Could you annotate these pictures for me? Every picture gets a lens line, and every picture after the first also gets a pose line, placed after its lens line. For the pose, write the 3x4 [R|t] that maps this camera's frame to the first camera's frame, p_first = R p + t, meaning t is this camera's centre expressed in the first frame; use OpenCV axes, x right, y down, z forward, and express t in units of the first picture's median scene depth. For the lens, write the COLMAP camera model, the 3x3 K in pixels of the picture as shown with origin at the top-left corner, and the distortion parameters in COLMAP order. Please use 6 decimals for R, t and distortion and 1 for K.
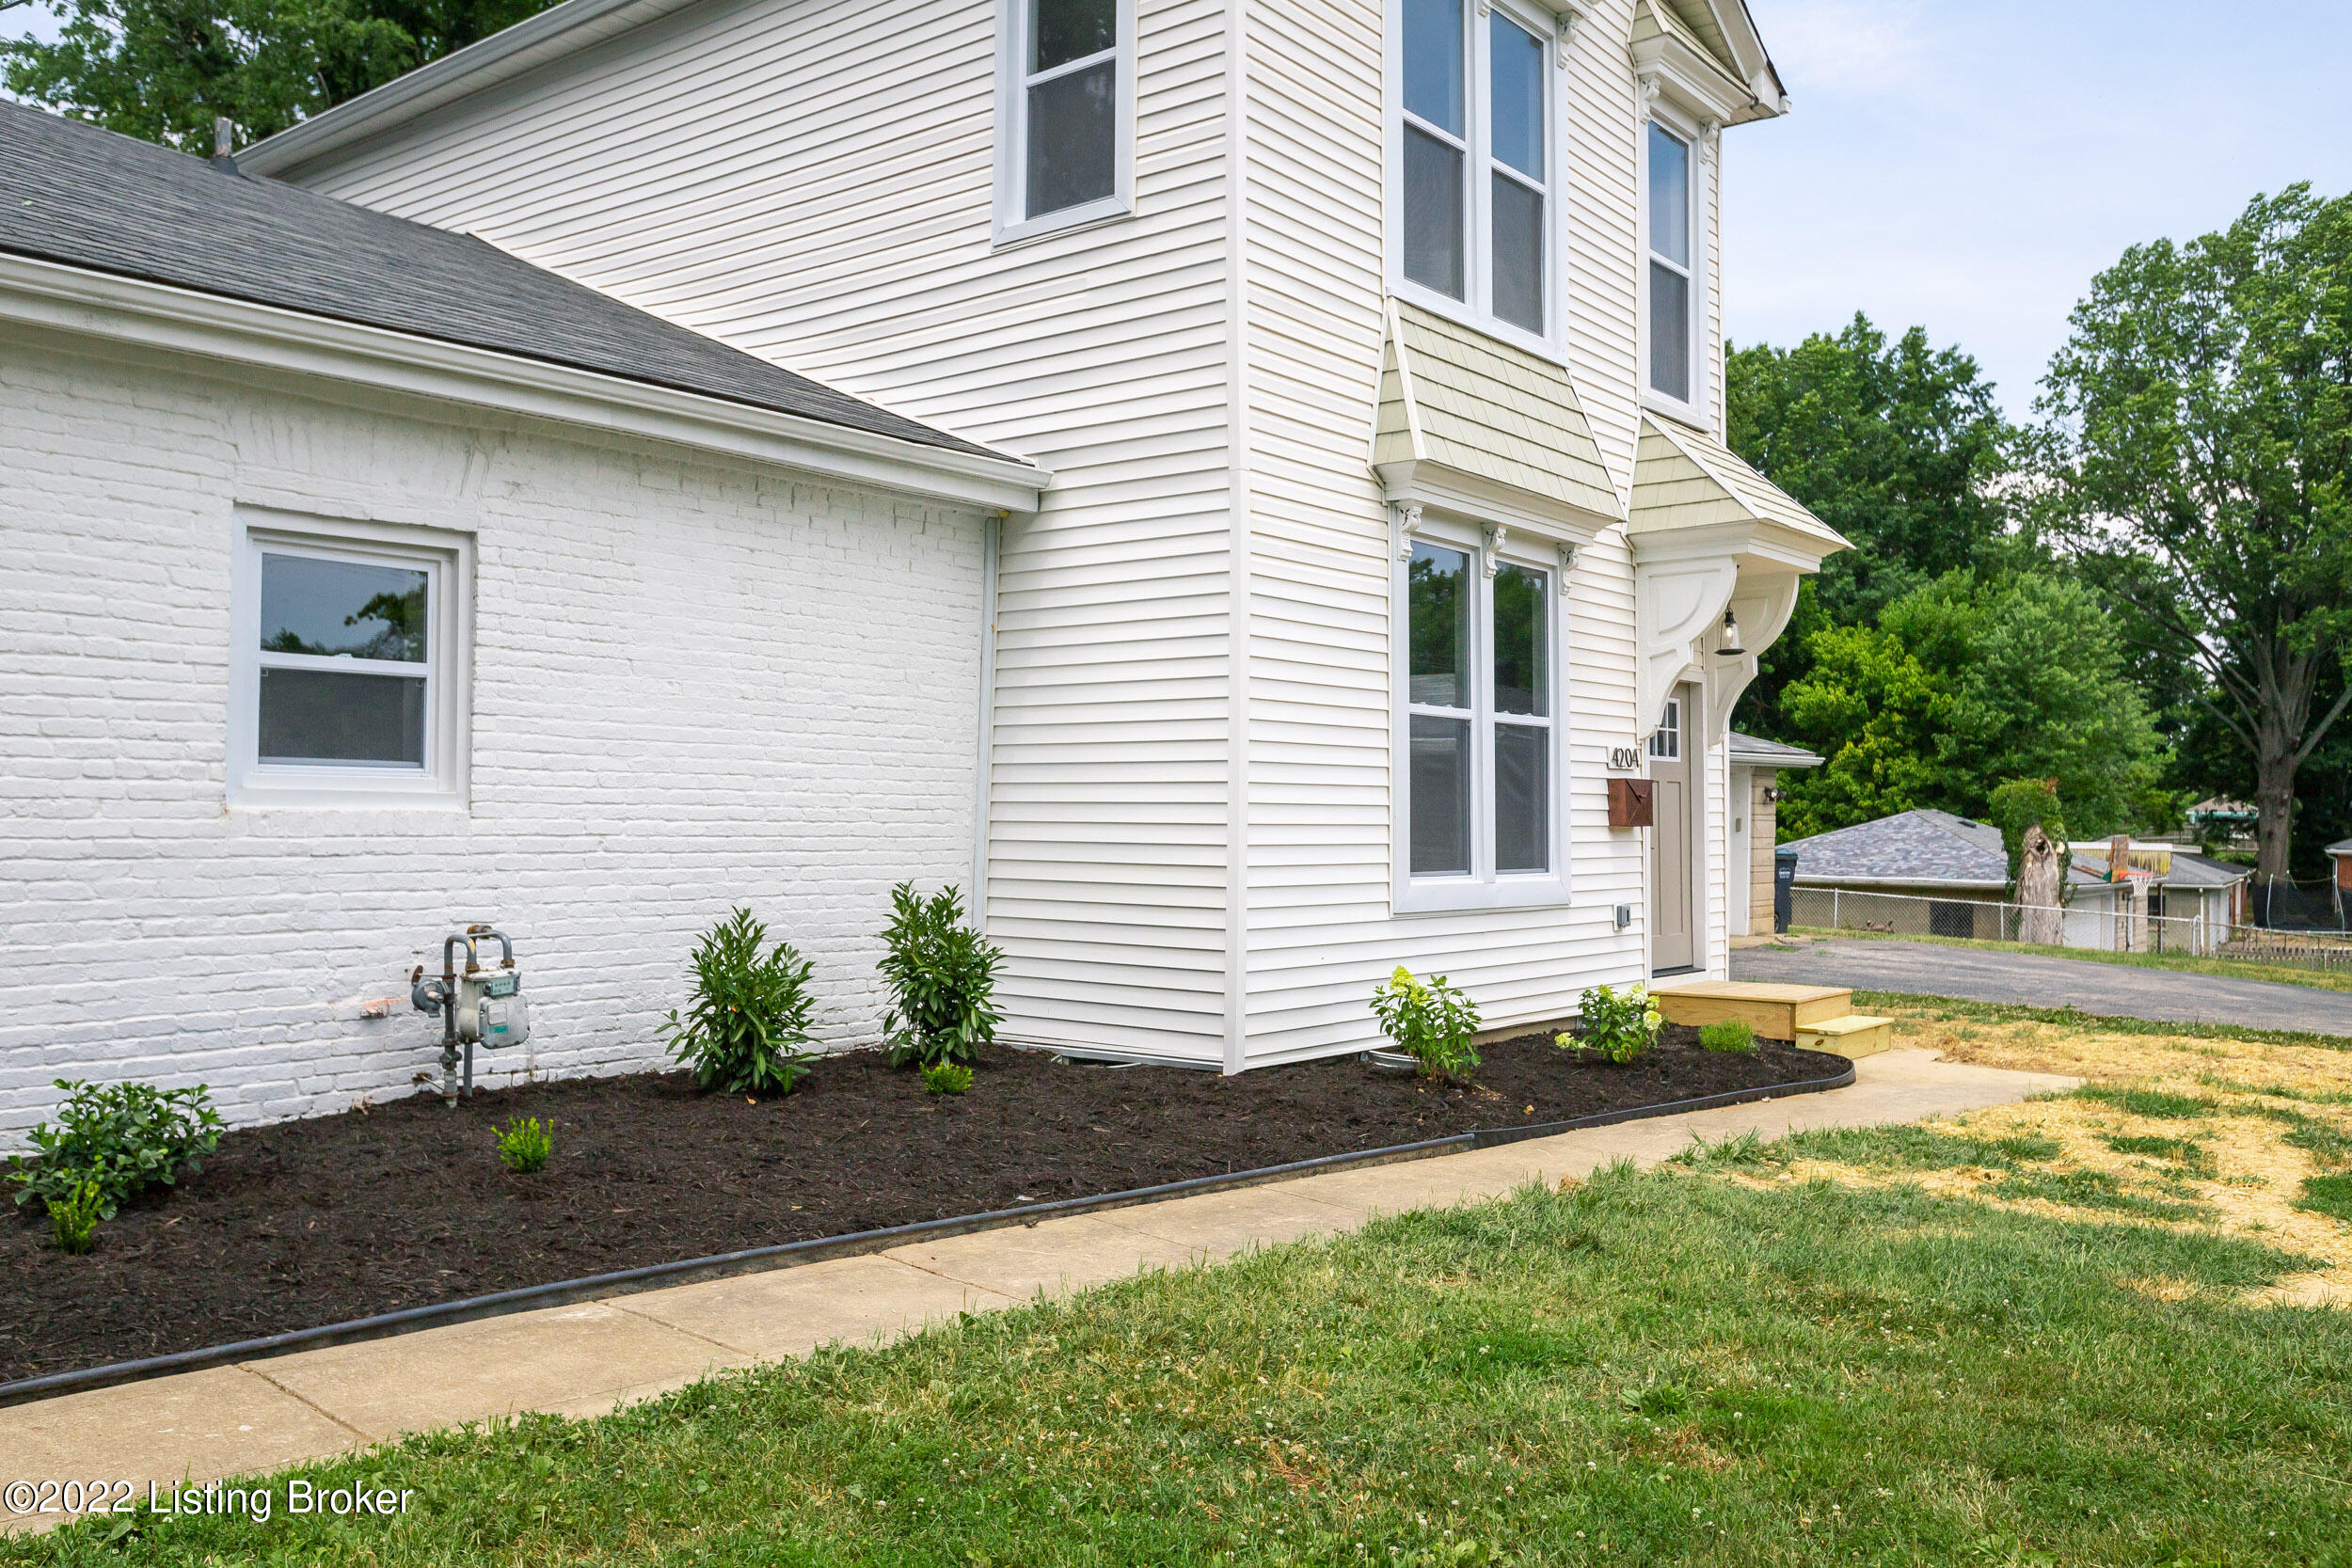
lens RADIAL K [[1888.7, 0, 1179.8], [0, 1888.7, 752.1], [0, 0, 1]] dist [0.007672, 0.003436]
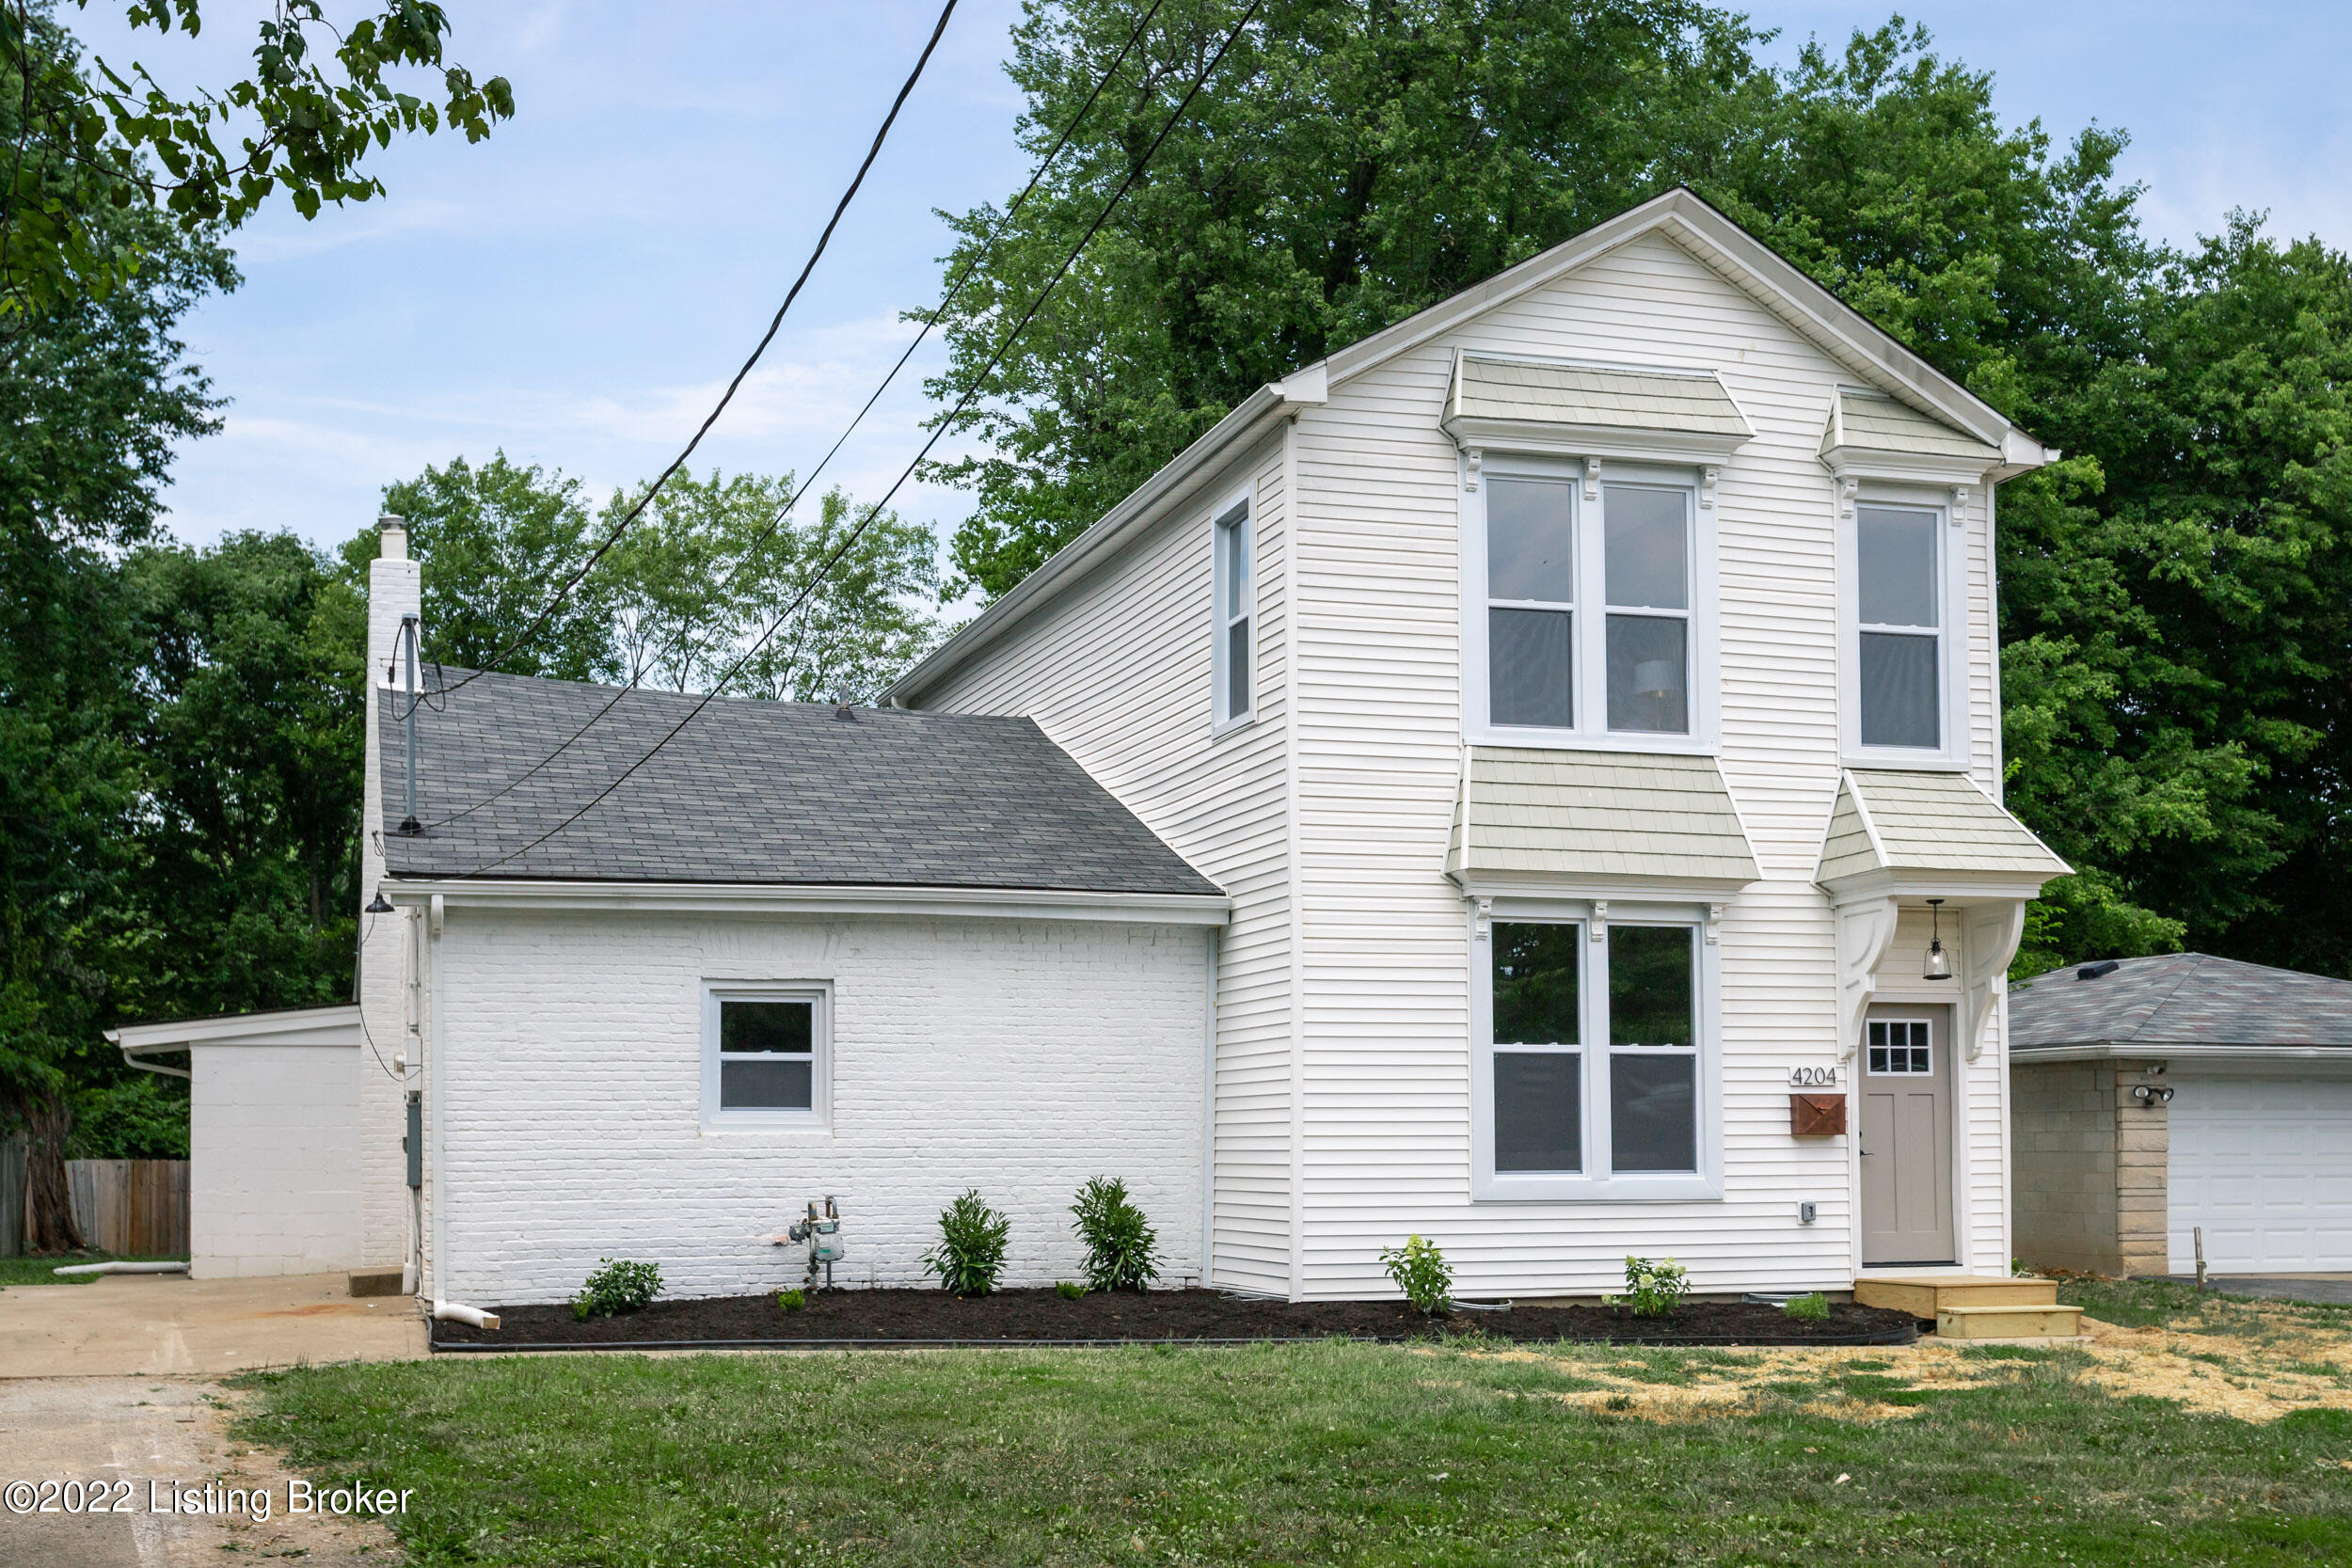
lens RADIAL K [[2775.4, 0, 1176.4], [0, 2775.4, 990.8], [0, 0, 1]] dist [0.006307, 0.006312]
pose [[0.834229, -0.046300, -0.549471, 1.117968], [0.031013, 0.998831, -0.037078, 0.002561], [0.550546, 0.013891, 0.834690, -0.847764]]
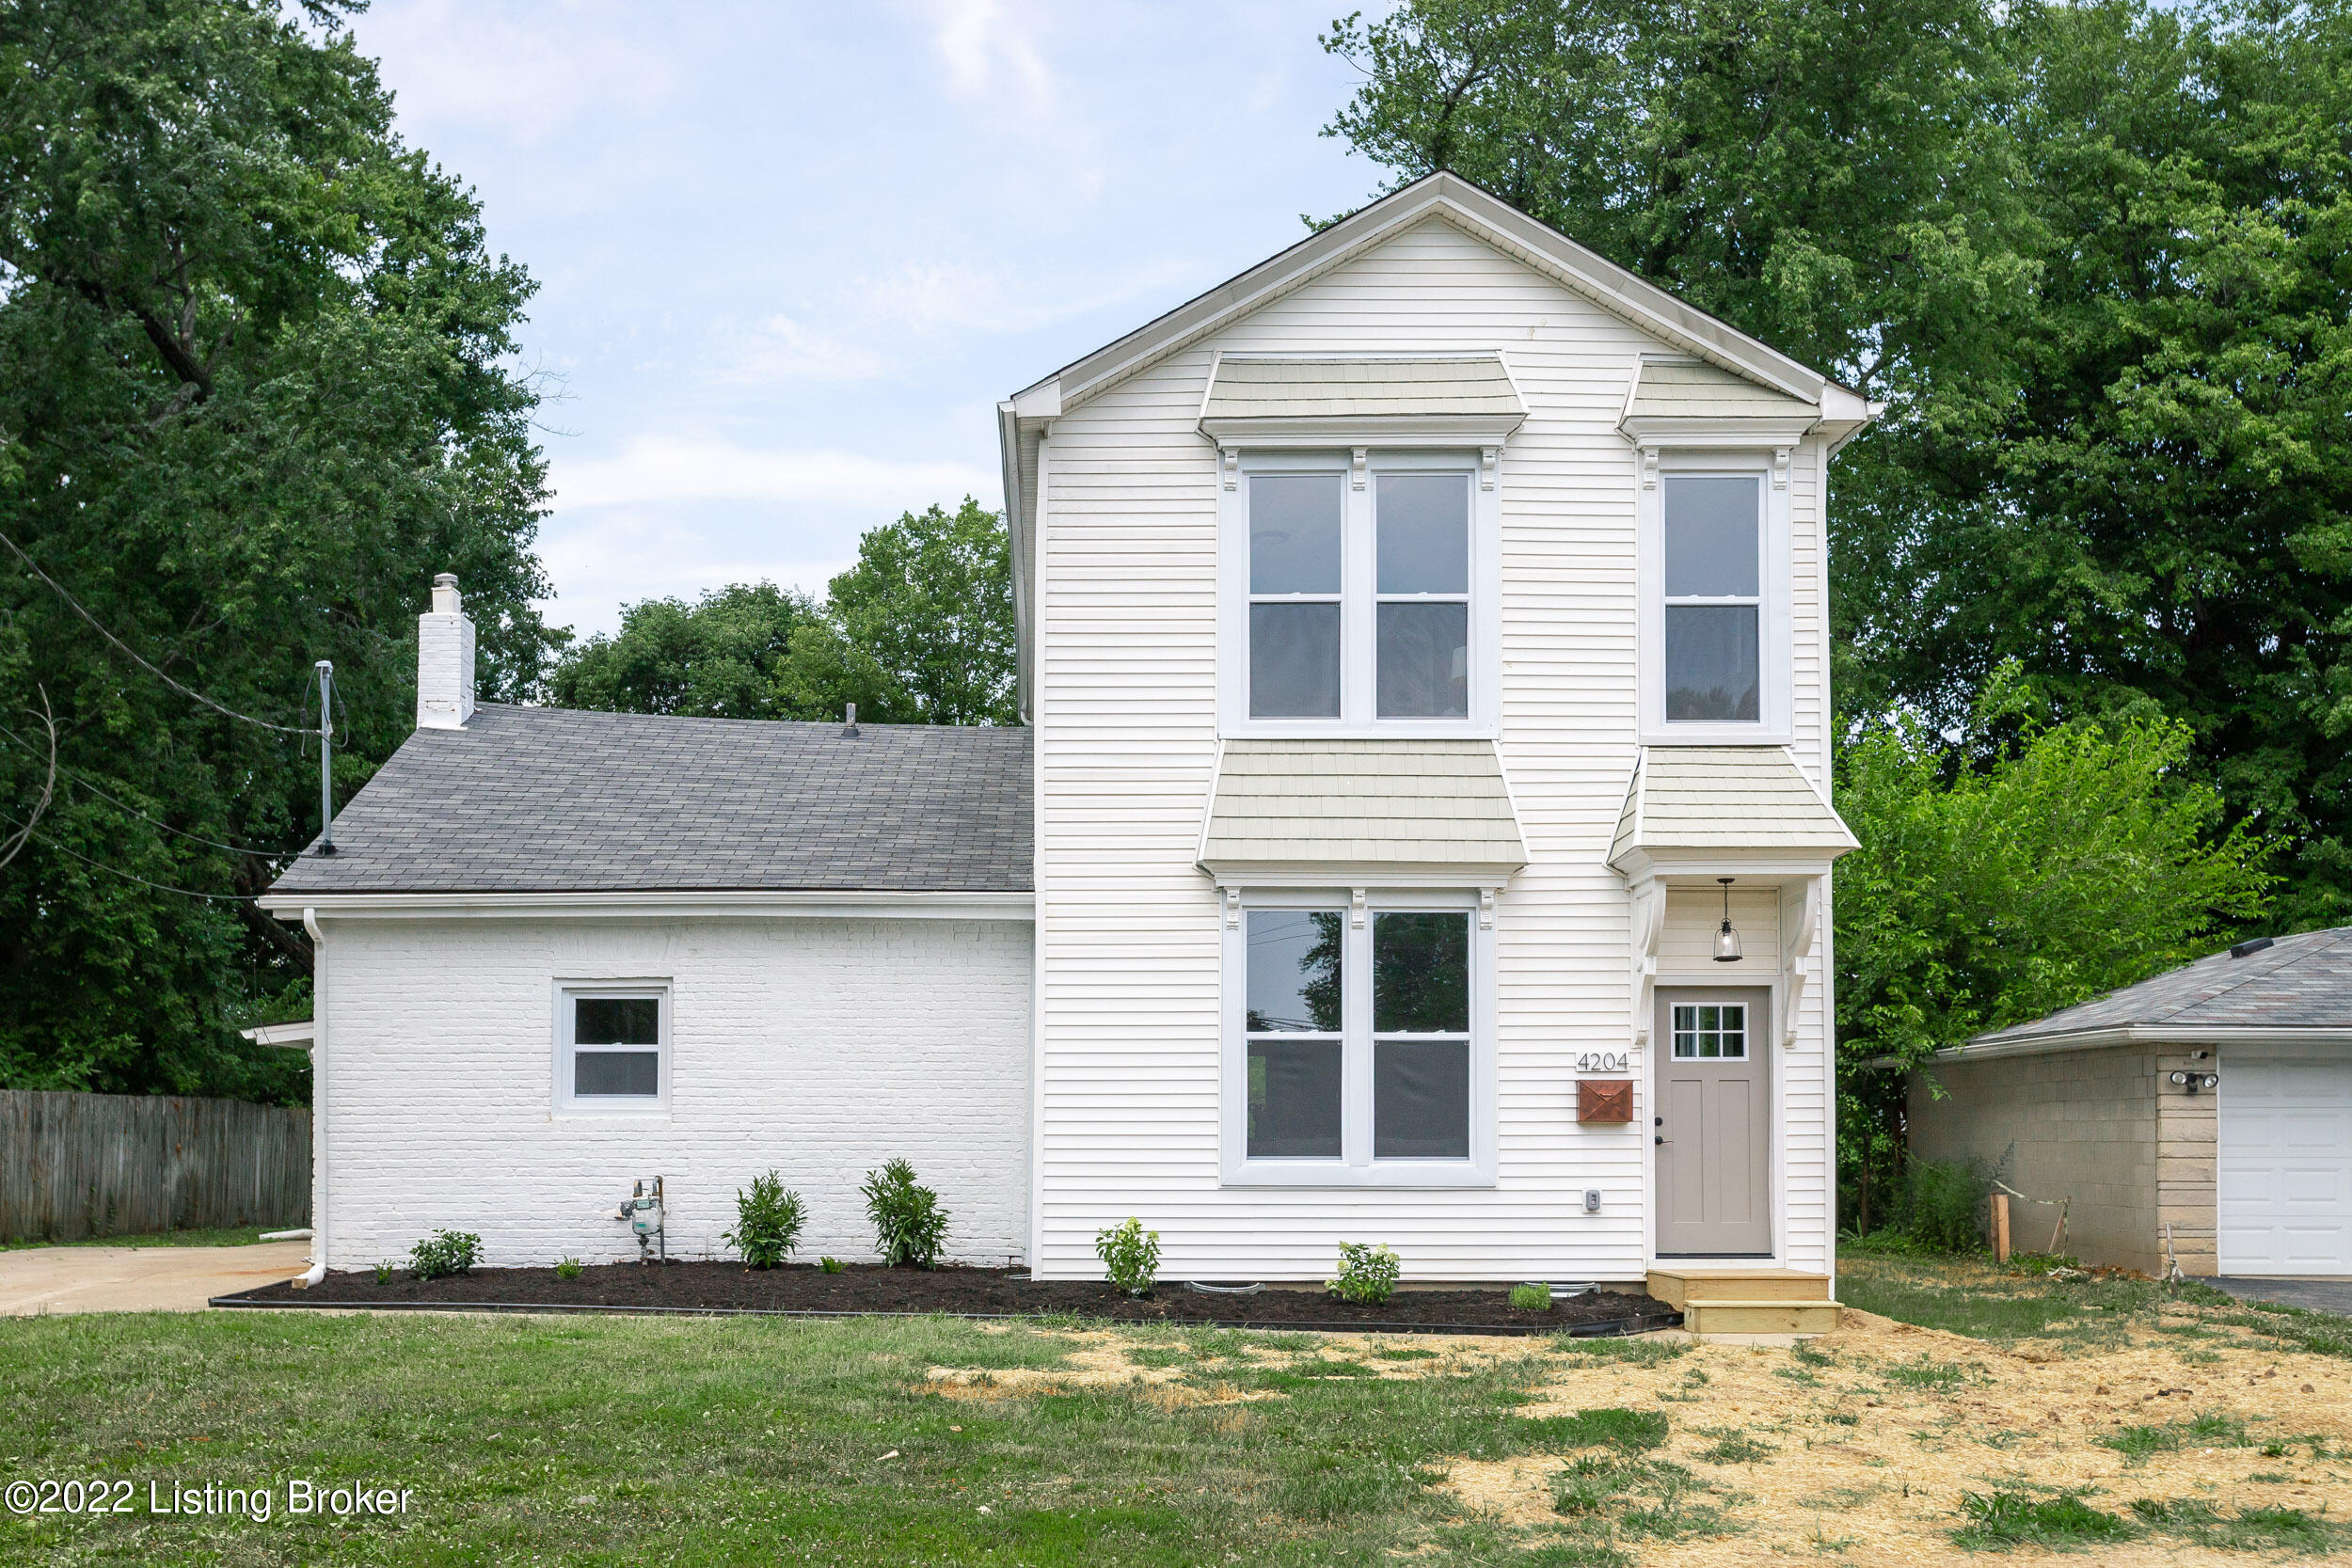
lens RADIAL K [[2662.5, 0, 1169.7], [0, 2662.5, 984.2], [0, 0, 1]] dist [0.002317, -0.017243]
pose [[0.627386, -0.057302, -0.776598, 1.738438], [0.031328, 0.998339, -0.048354, 0.034167], [0.778078, 0.006007, 0.628139, -0.278651]]
